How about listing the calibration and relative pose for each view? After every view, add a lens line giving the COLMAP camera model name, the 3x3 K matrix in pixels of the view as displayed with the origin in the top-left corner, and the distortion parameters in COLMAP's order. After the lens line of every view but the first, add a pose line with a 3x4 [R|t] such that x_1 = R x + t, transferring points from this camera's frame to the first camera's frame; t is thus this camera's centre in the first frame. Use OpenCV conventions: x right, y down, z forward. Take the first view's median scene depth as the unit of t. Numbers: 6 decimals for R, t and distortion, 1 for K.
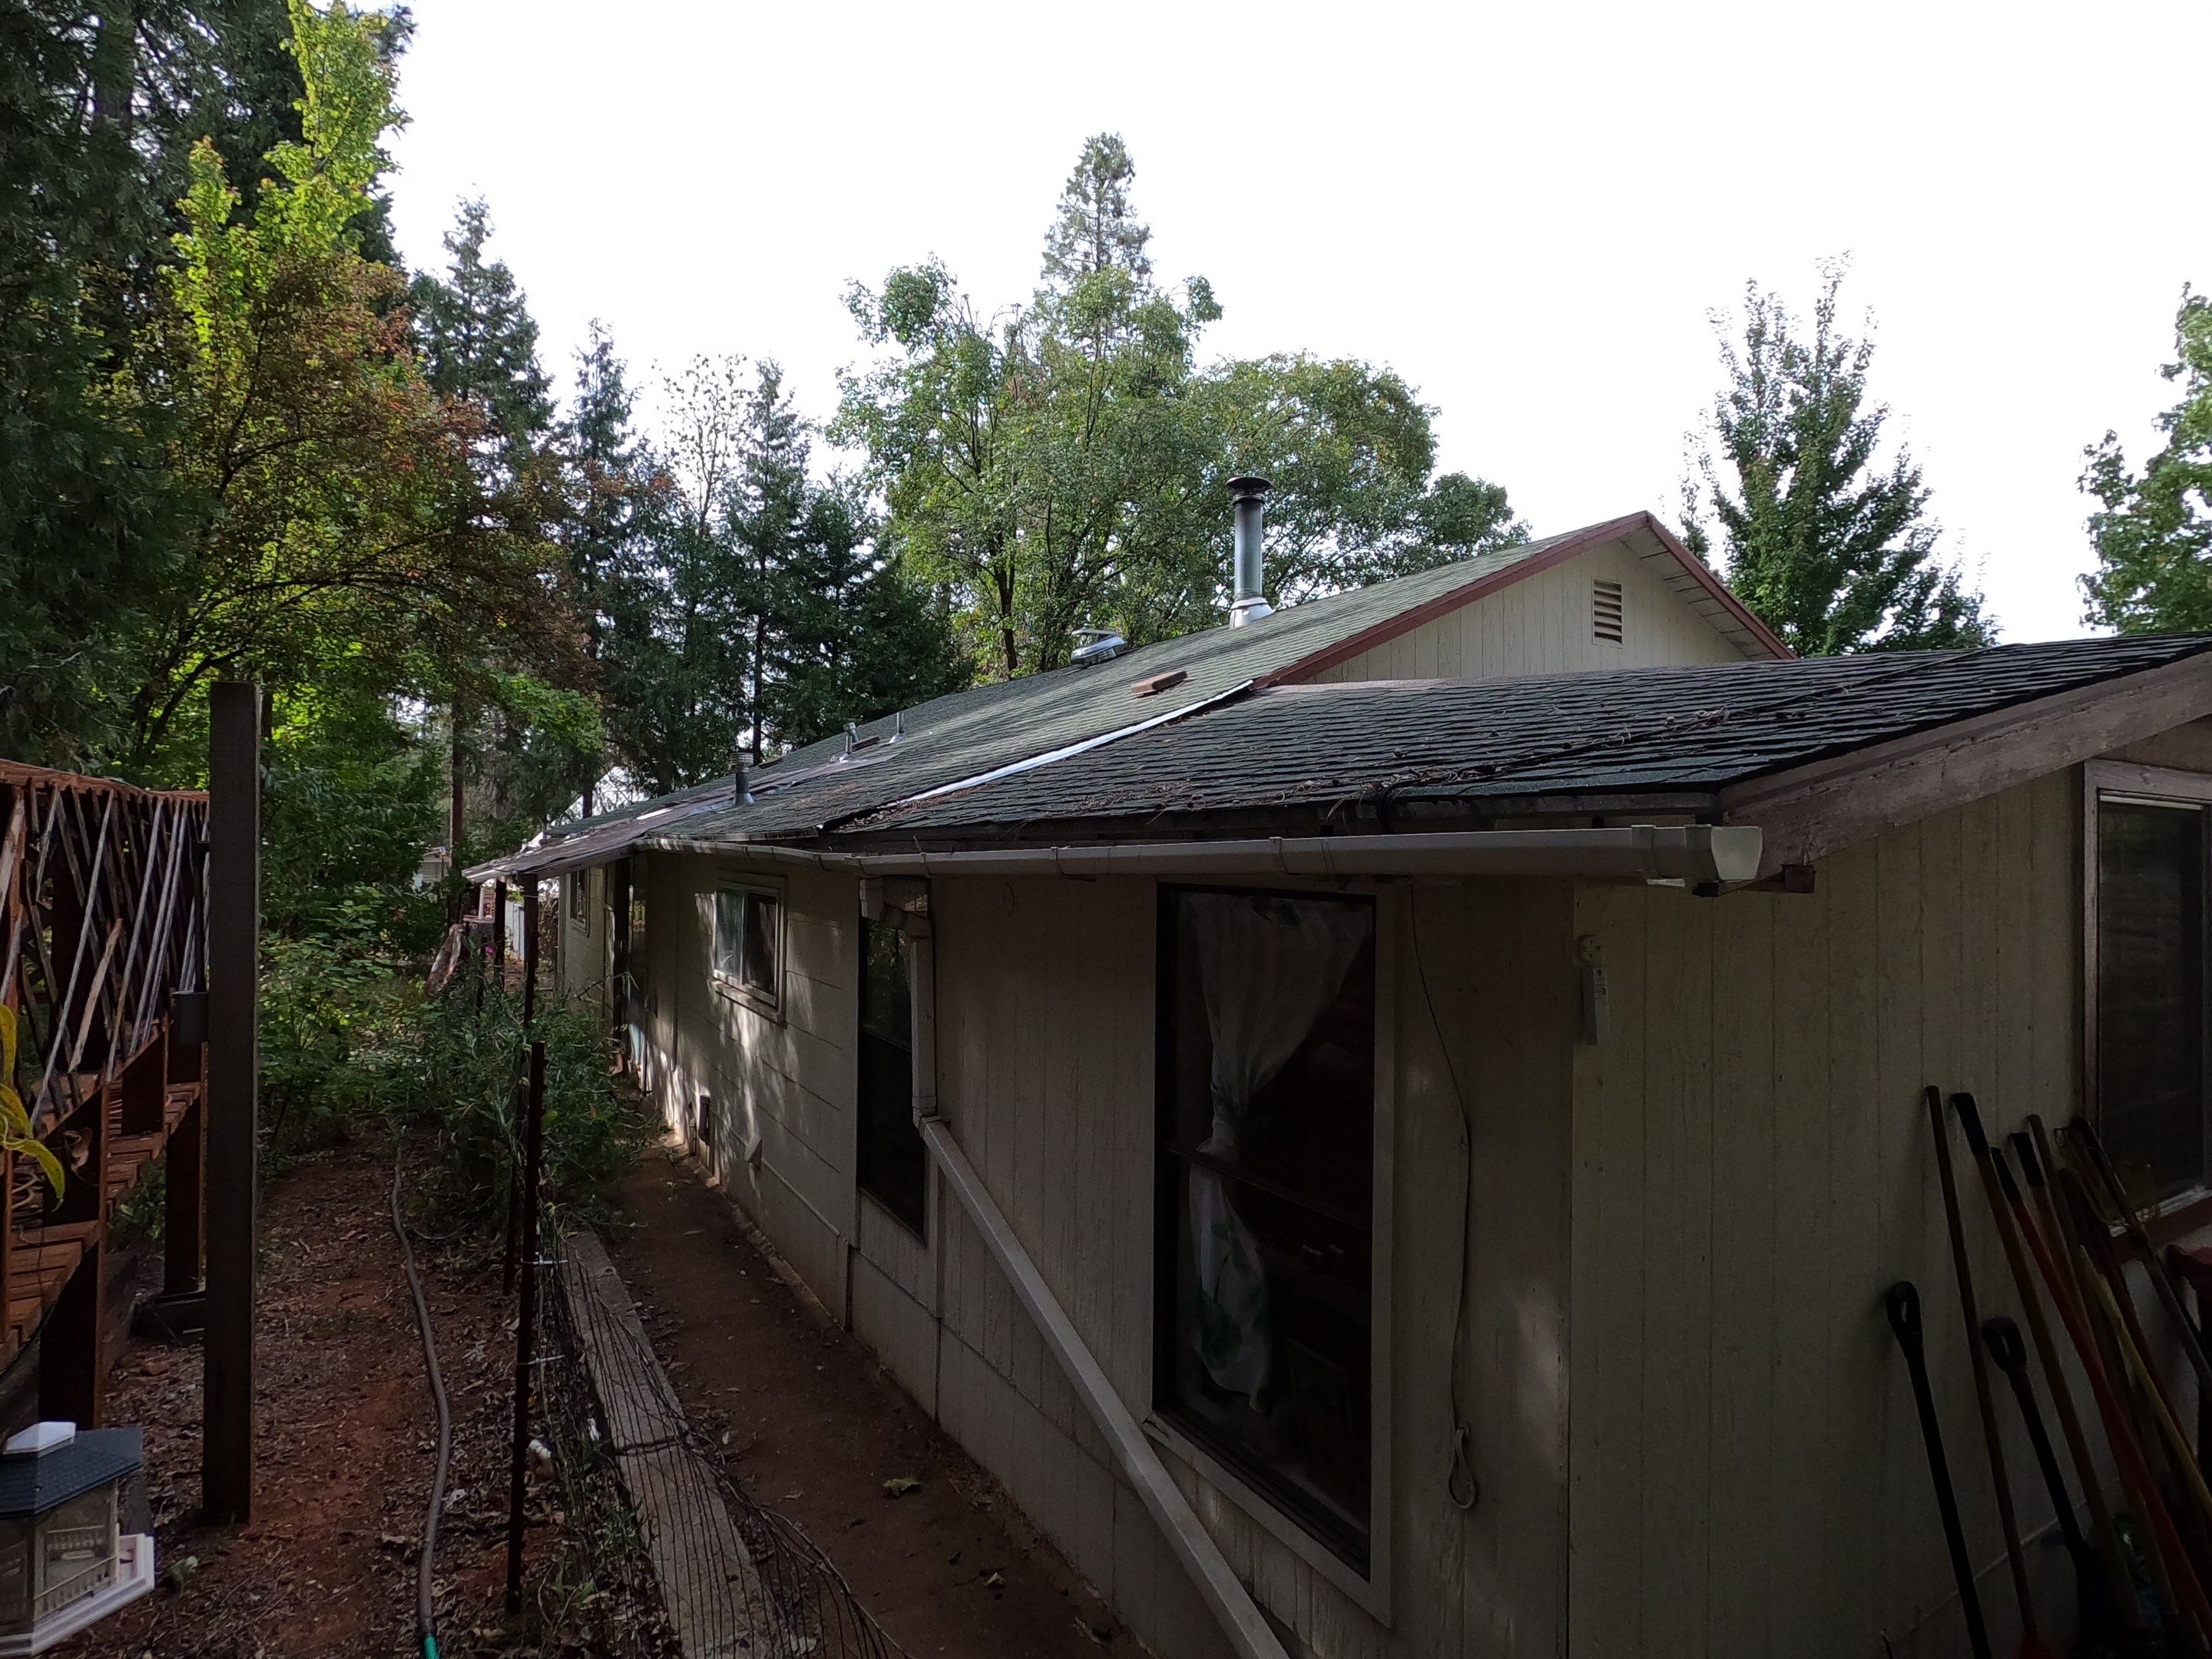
lens RADIAL K [[1158.2, 0, 1106.0], [0, 1158.2, 829.5], [0, 0, 1]] dist [-0.002044, 0.002250]
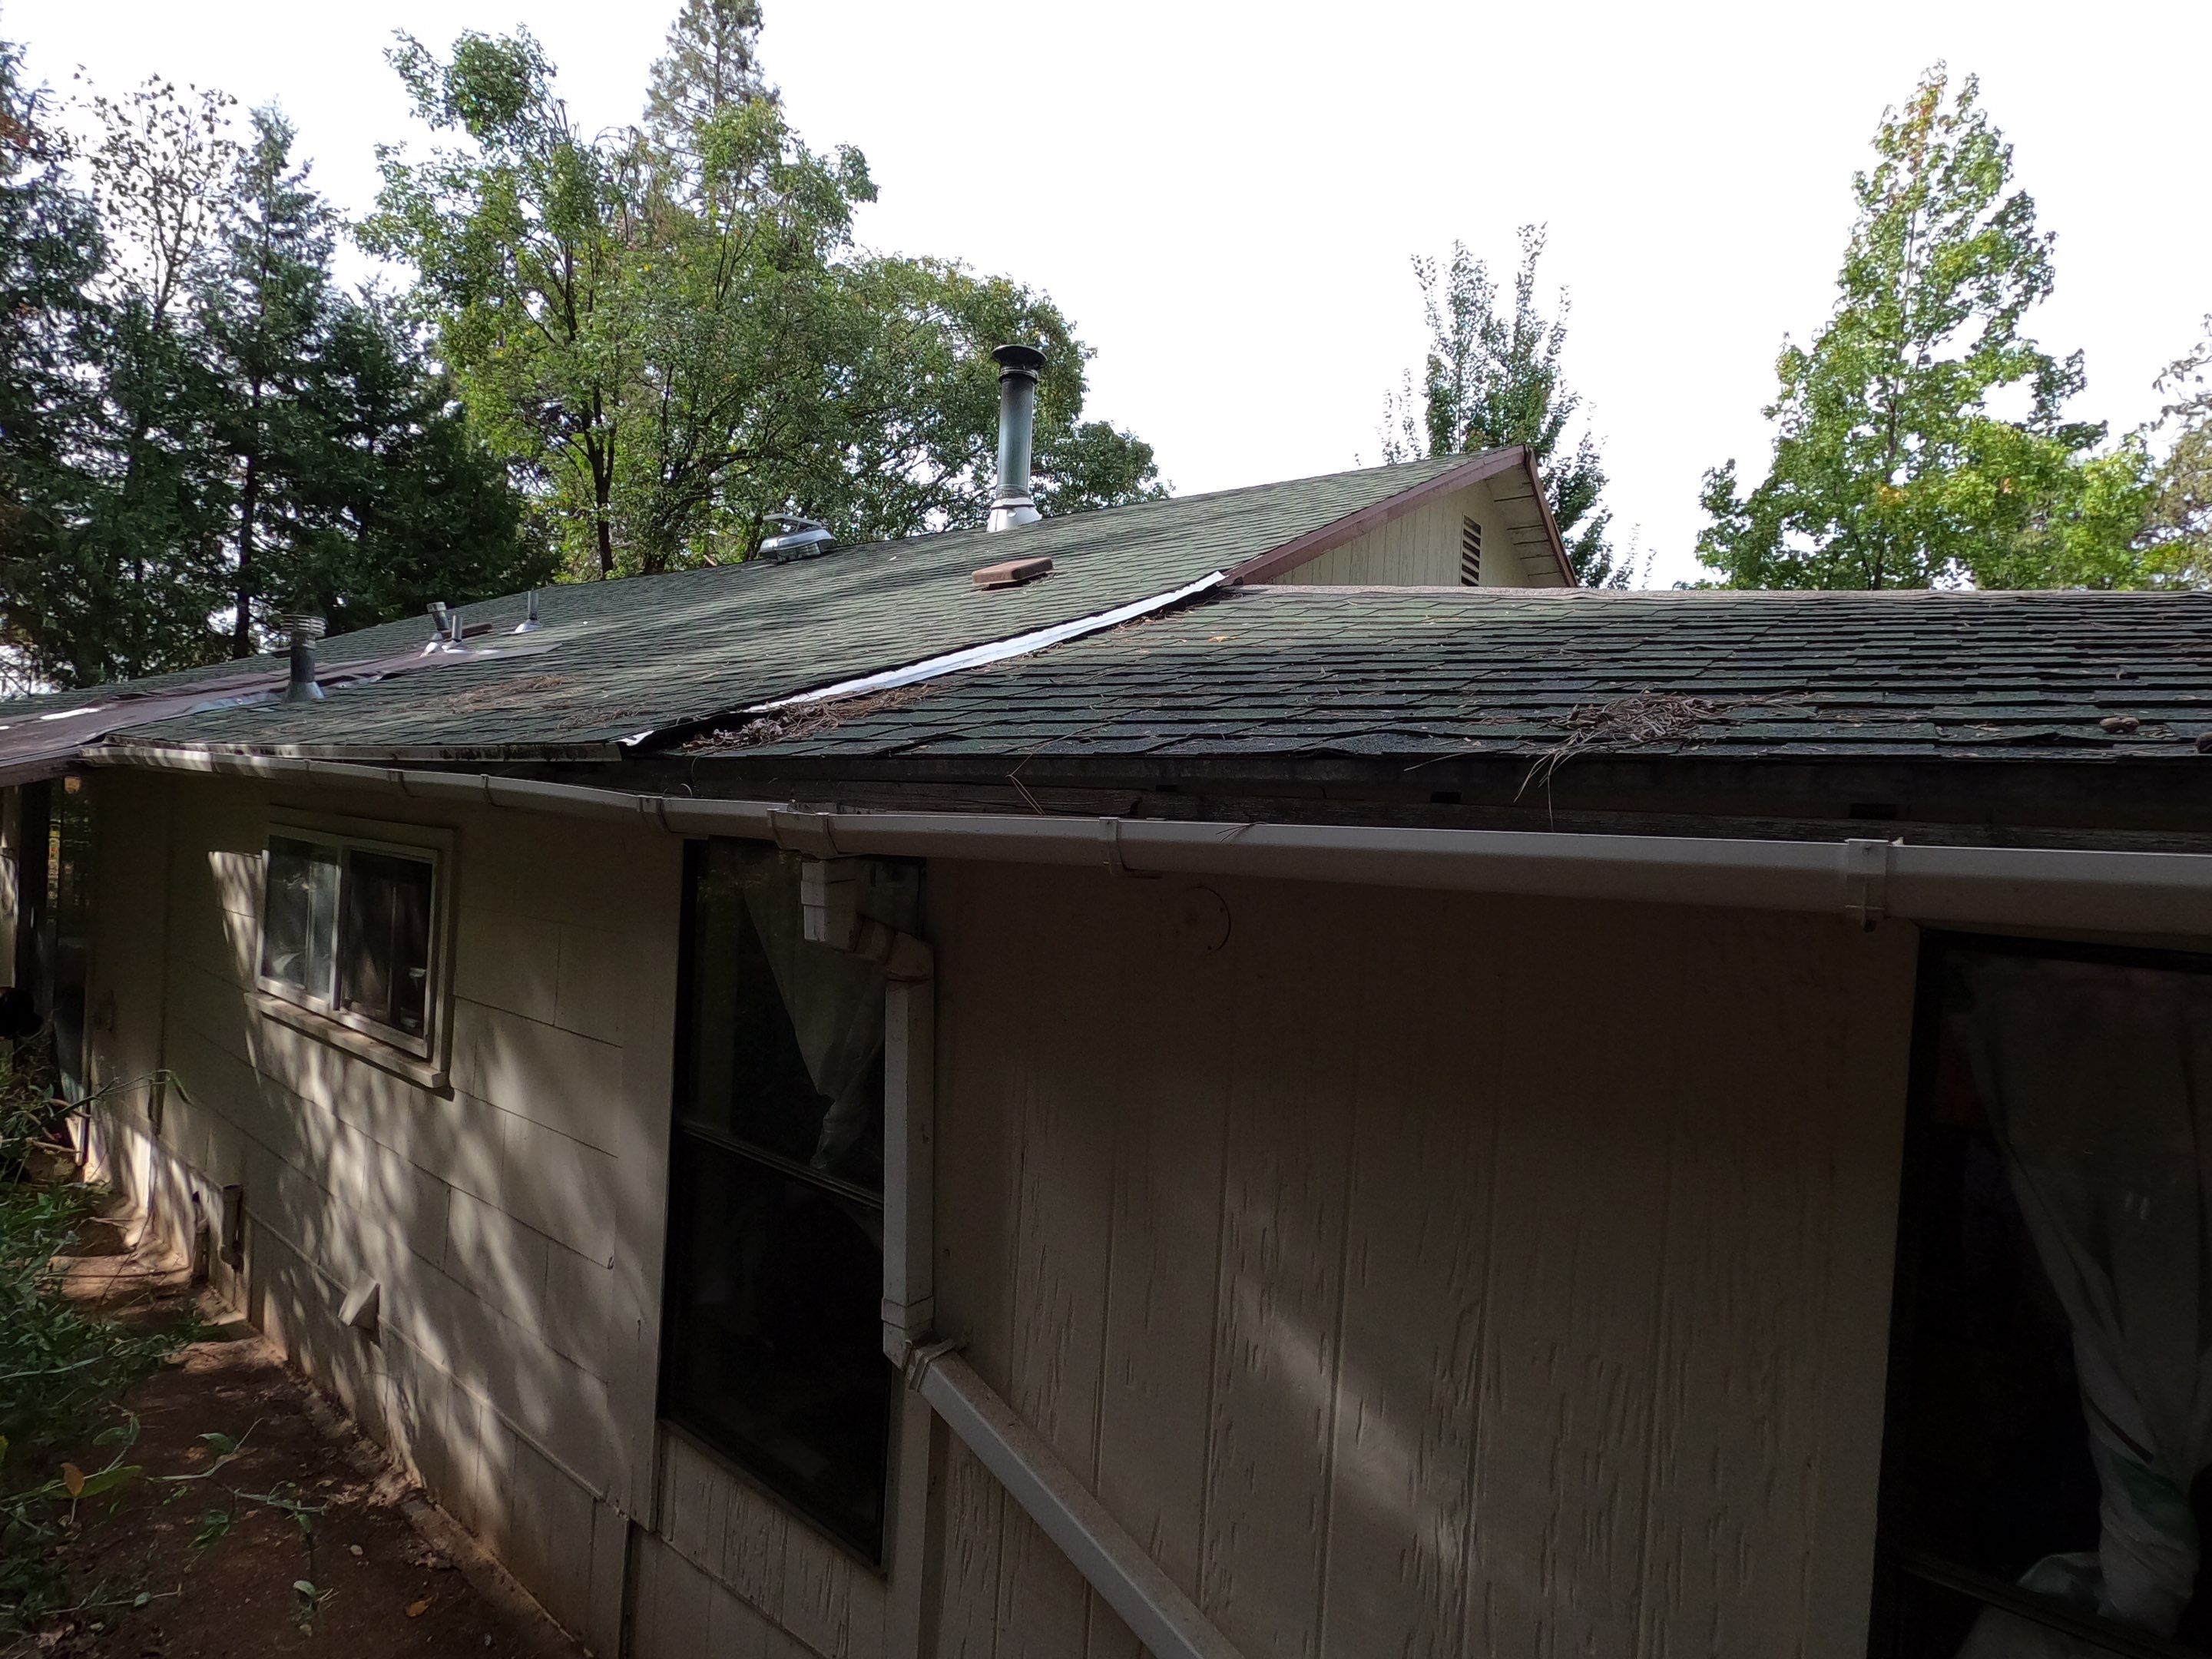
lens RADIAL K [[1158.2, 0, 1106.0], [0, 1158.2, 829.5], [0, 0, 1]] dist [-0.002044, 0.002250]
pose [[0.932975, 0.032066, 0.358511, -0.043326], [-0.045938, 0.998487, 0.030238, 0.006611], [-0.356999, -0.044680, 0.933036, 0.094295]]
